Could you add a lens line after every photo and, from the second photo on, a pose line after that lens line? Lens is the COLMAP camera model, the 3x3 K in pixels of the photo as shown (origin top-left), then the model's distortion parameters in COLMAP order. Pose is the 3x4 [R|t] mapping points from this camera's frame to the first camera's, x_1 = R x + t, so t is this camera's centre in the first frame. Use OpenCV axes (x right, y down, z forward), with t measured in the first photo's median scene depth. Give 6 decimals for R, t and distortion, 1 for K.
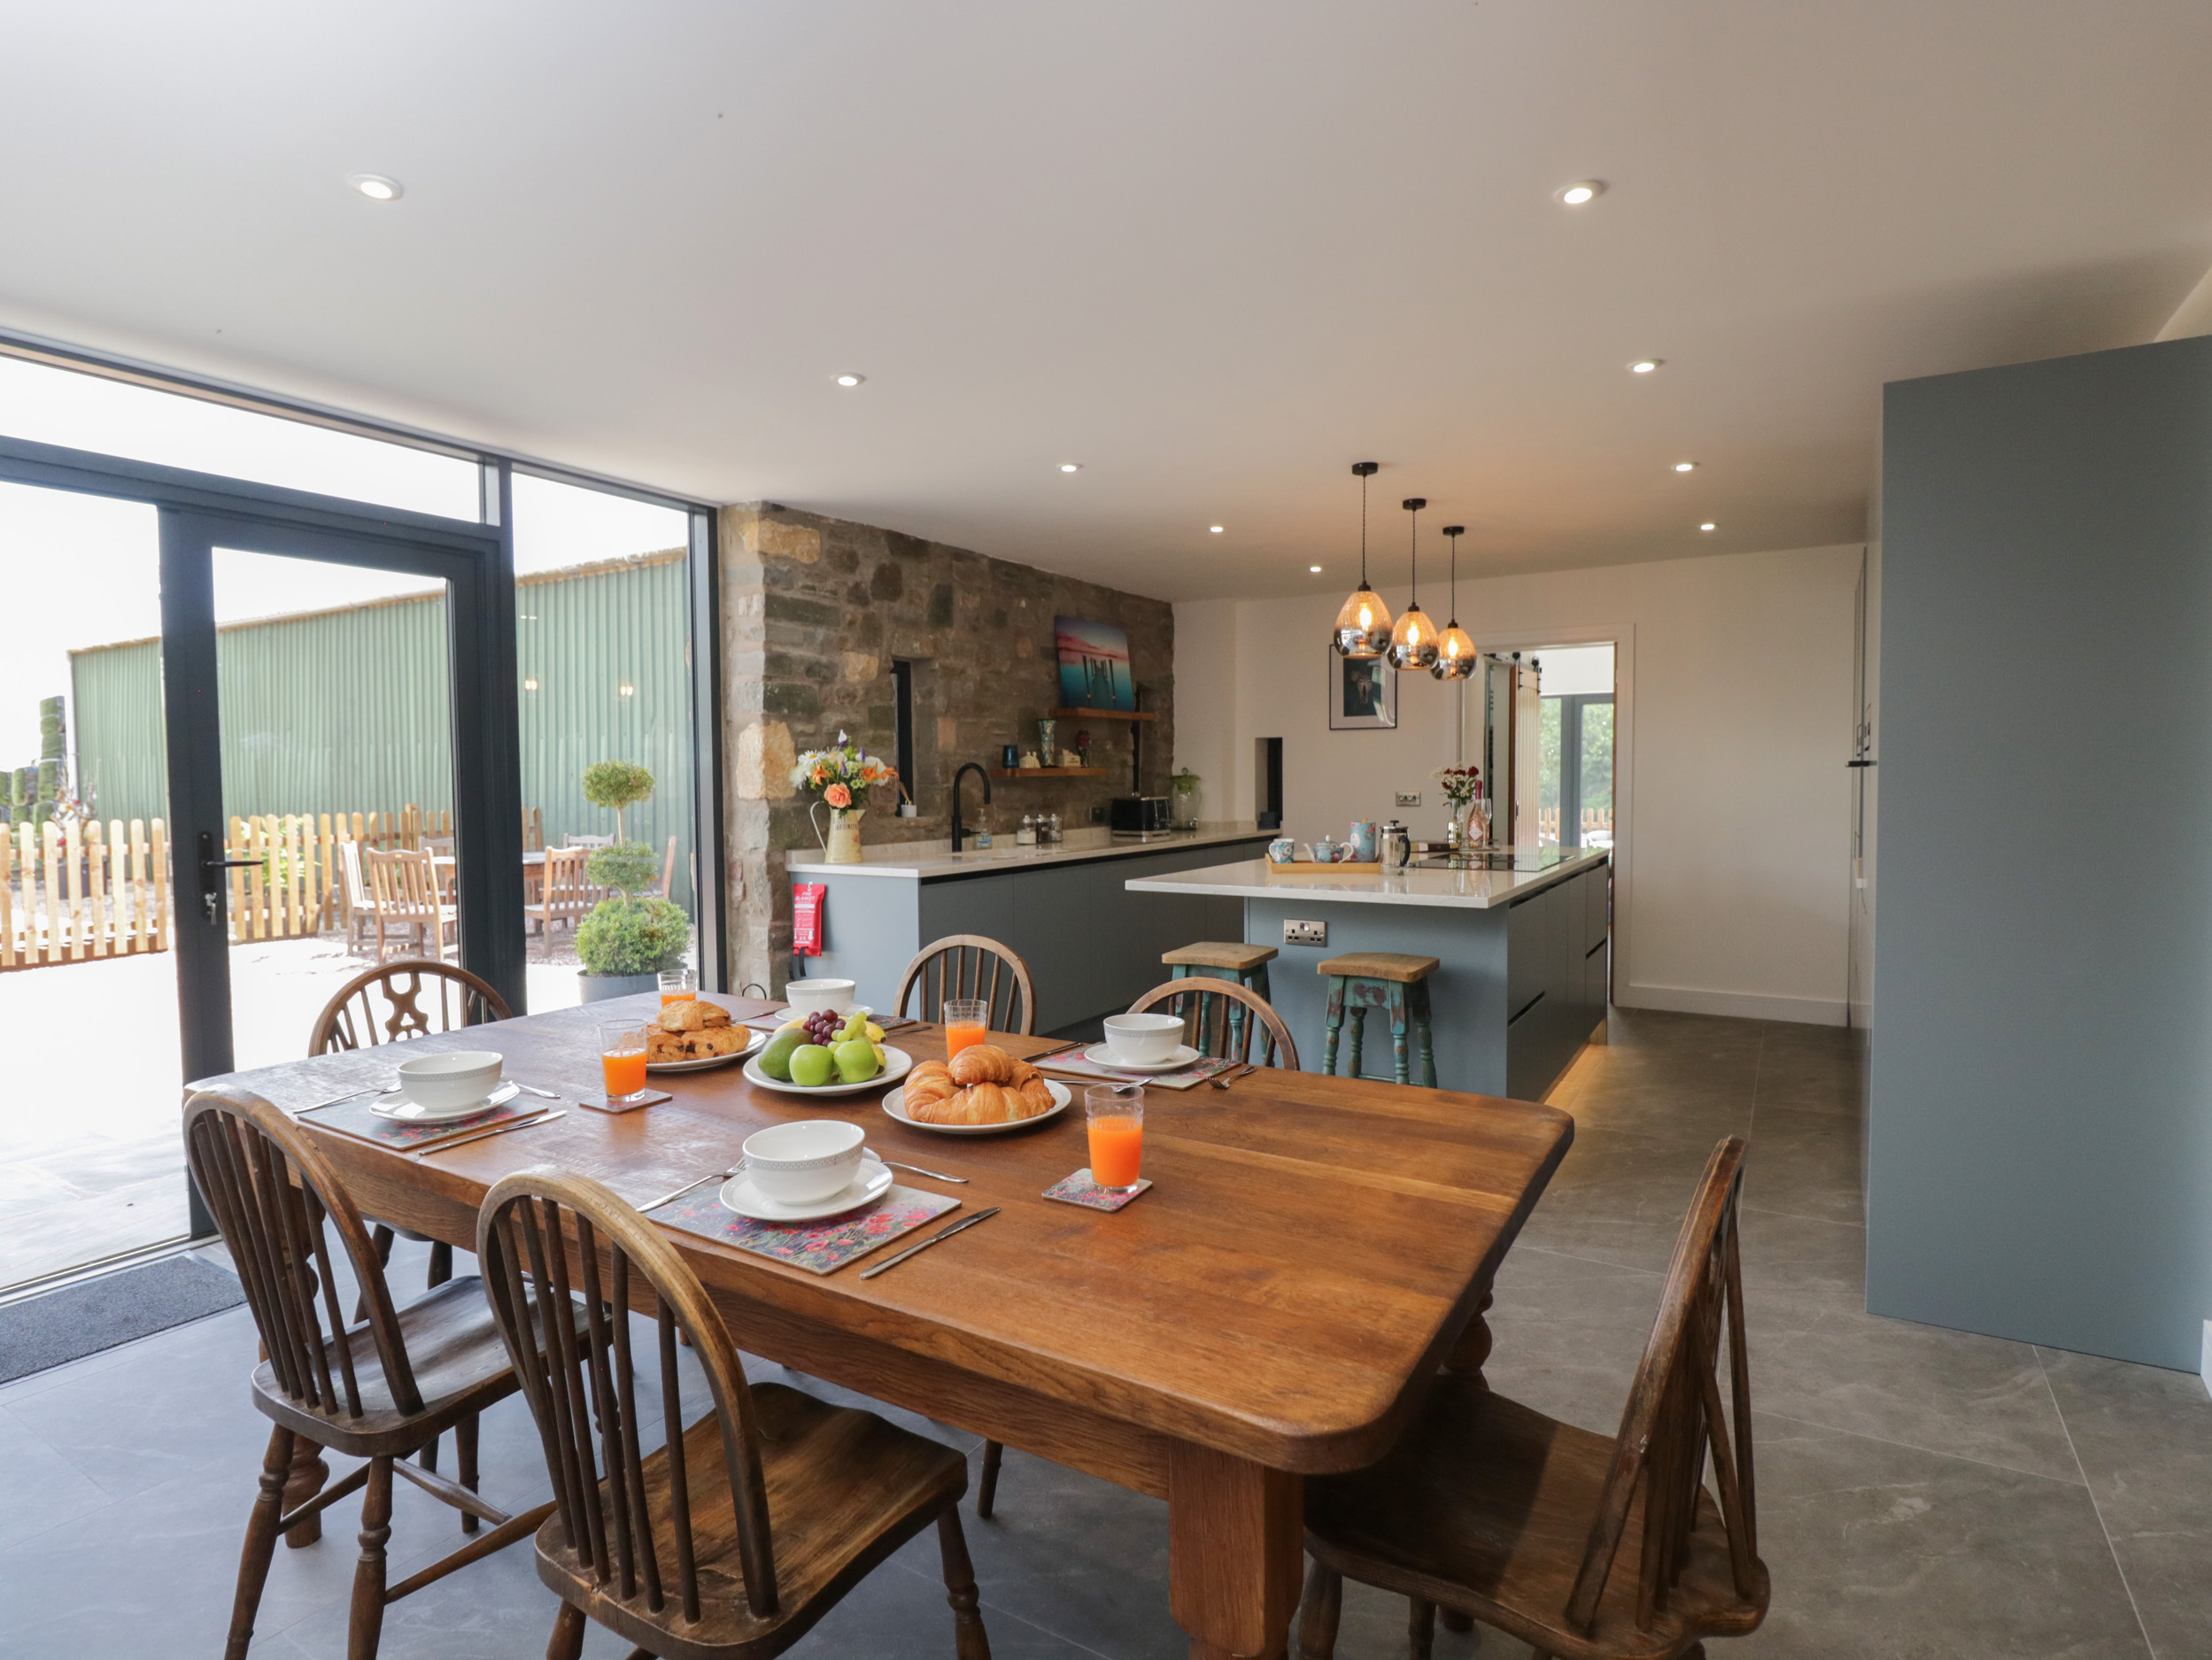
lens RADIAL K [[1169.5, 0, 1109.7], [0, 1169.5, 827.3], [0, 0, 1]] dist [-0.016601, -0.001679]
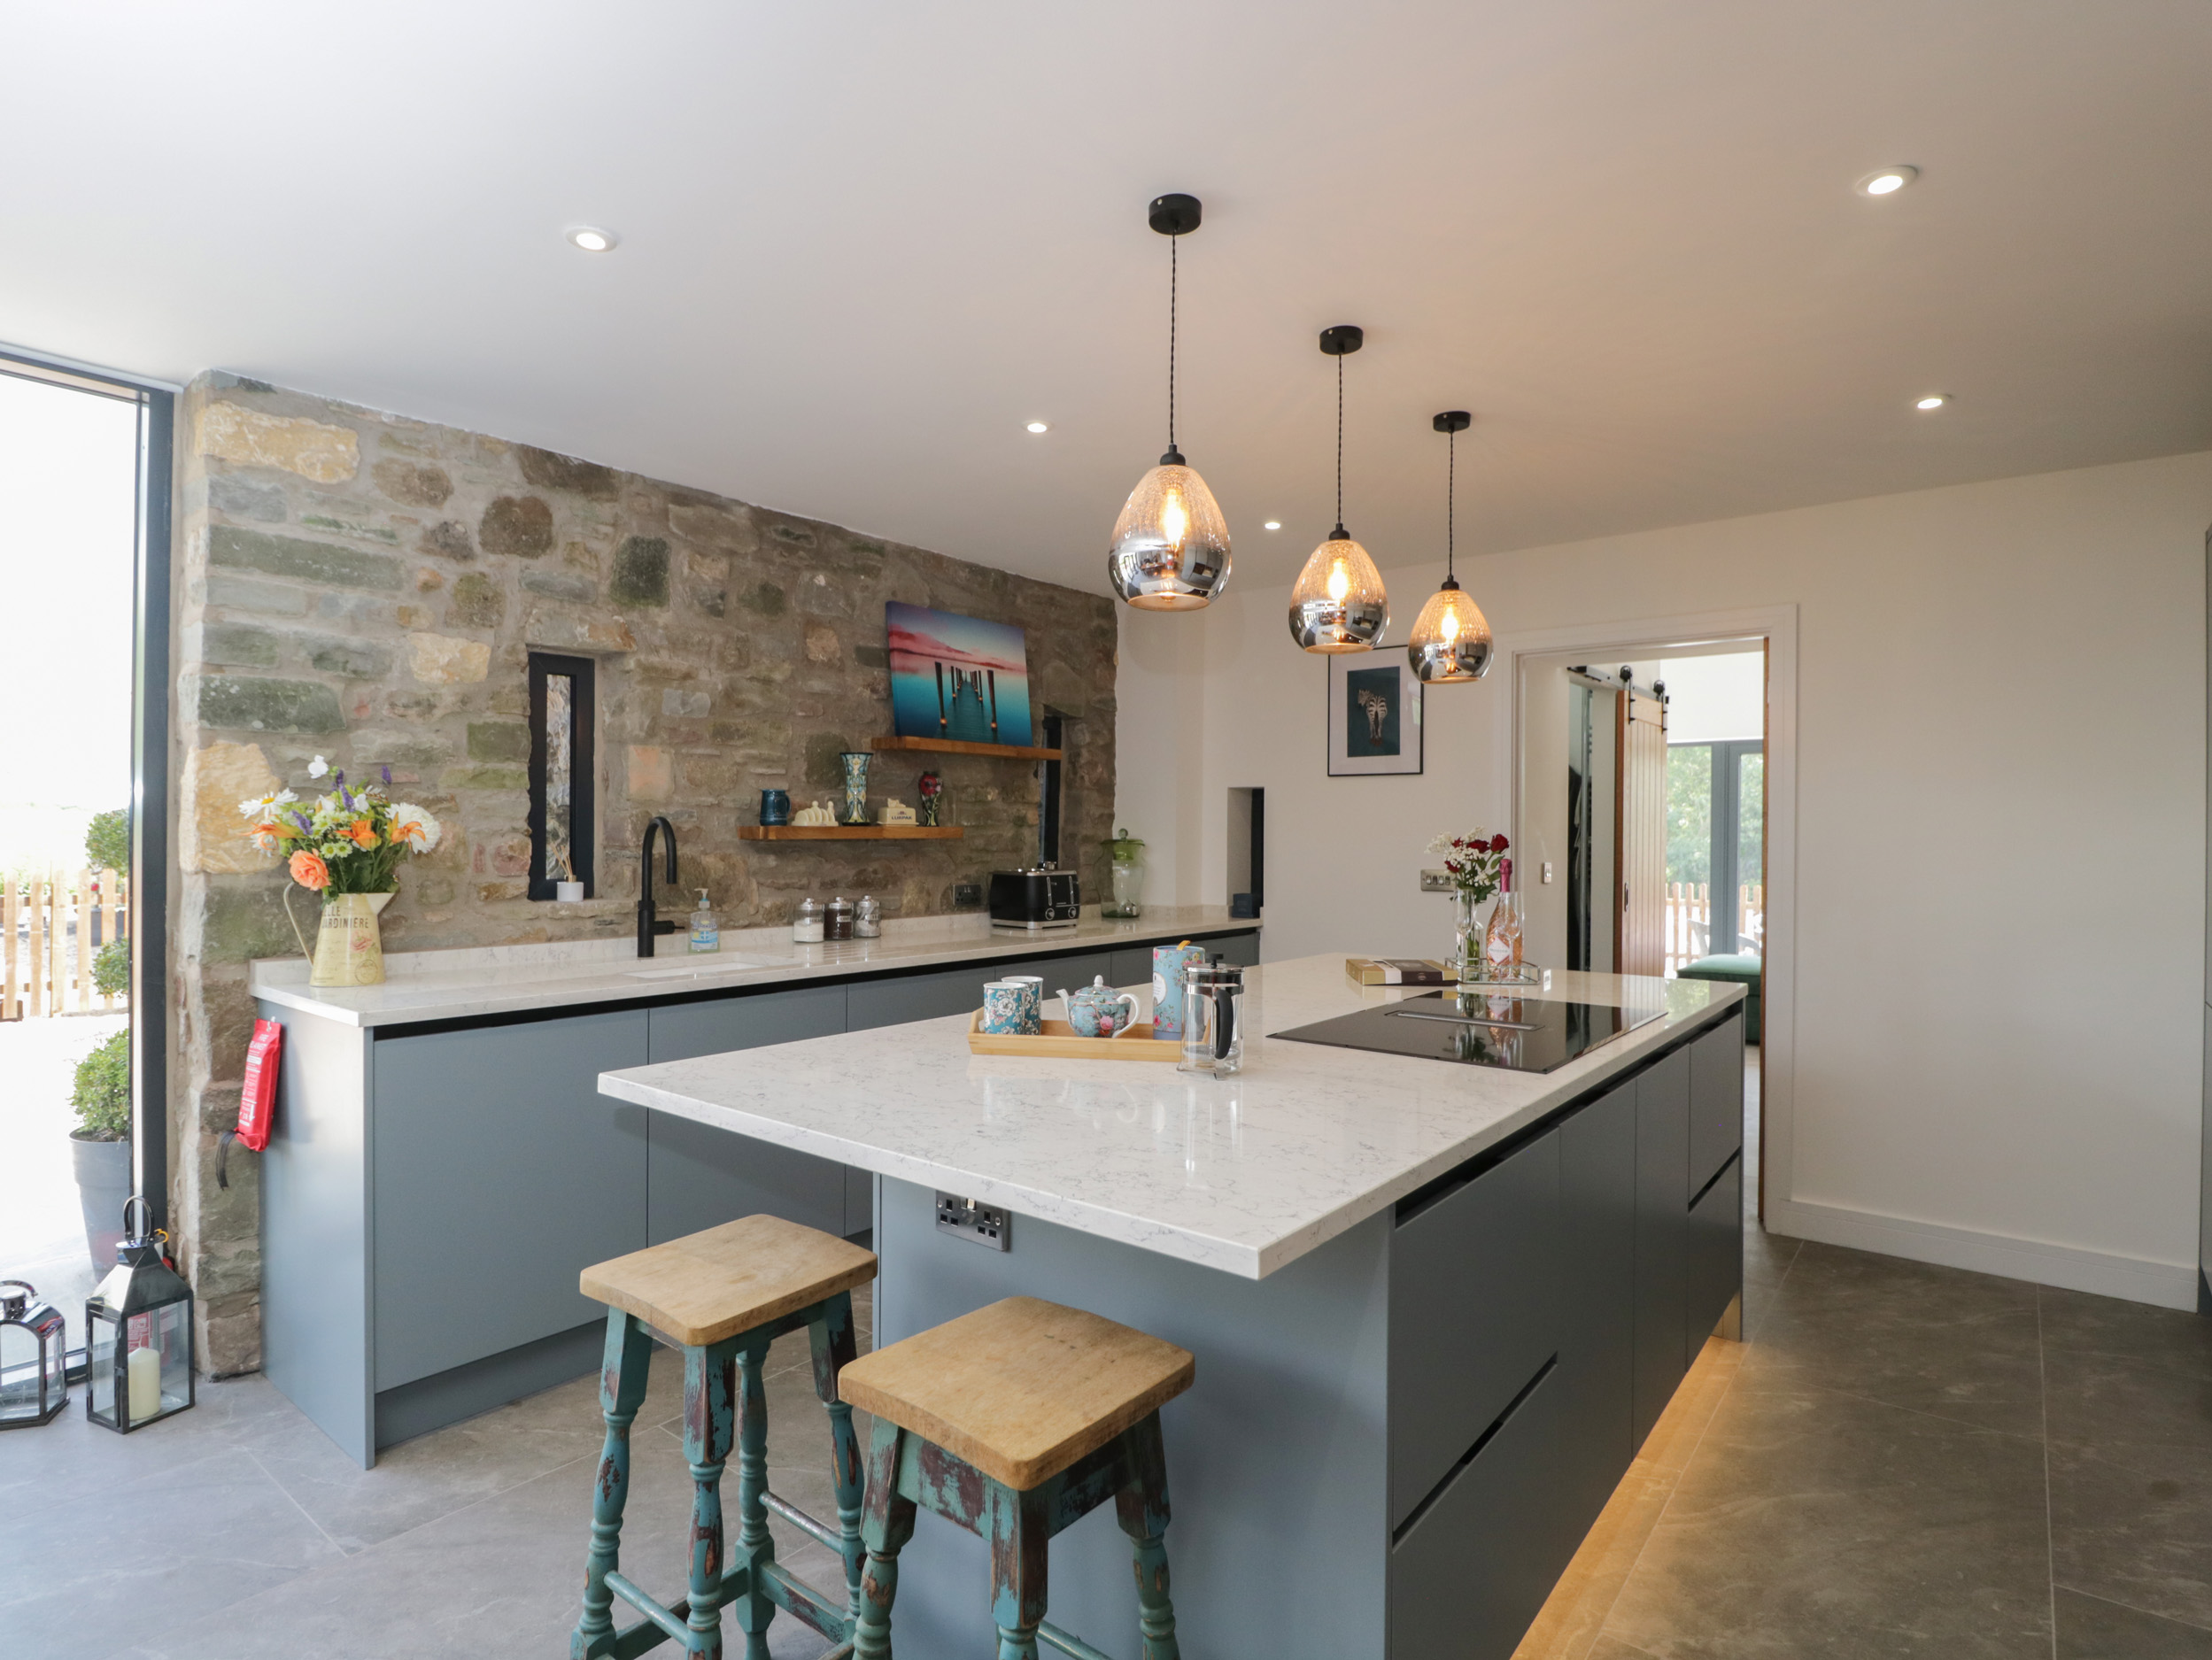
lens RADIAL K [[1169.5, 0, 1113.1], [0, 1169.5, 830.9], [0, 0, 1]] dist [-0.016601, -0.001679]
pose [[0.992324, 0.014756, -0.122780, 0.192965], [-0.020408, 0.998783, -0.044903, -0.023866], [0.121968, 0.047064, 0.991418, 0.402720]]
